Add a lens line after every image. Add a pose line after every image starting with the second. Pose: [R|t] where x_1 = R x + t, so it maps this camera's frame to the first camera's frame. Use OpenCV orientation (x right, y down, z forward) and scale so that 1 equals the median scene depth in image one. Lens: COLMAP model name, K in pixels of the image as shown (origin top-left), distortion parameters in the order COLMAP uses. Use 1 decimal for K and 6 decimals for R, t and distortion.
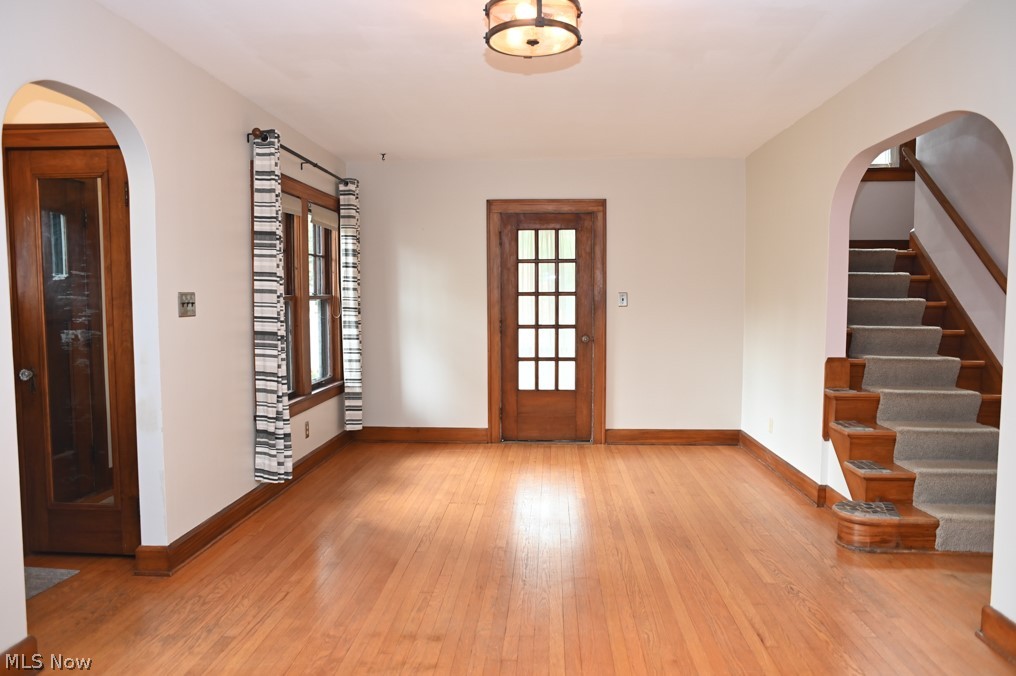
lens RADIAL K [[707.8, 0, 508.0], [0, 707.8, 338.0], [0, 0, 1]] dist [-0.039569, 0.006508]
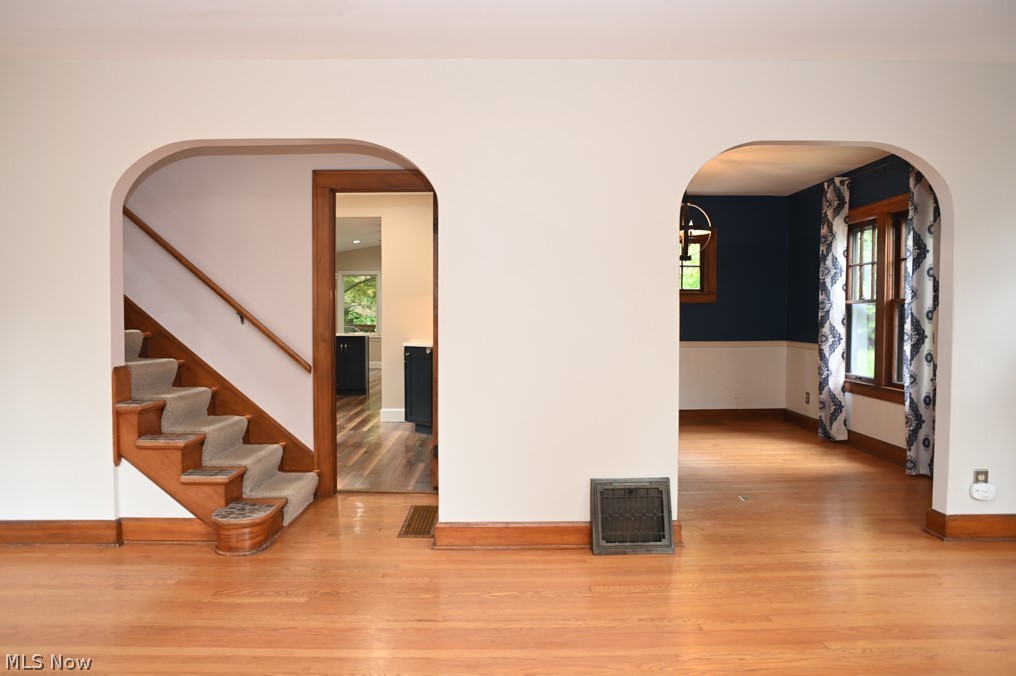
lens RADIAL K [[707.8, 0, 508.0], [0, 707.8, 338.0], [0, 0, 1]] dist [-0.039569, 0.006508]
pose [[-0.071085, -0.035665, 0.996832, -0.577465], [0.065988, 0.997003, 0.040377, -0.013974], [-0.995285, 0.068649, -0.068519, 0.811823]]
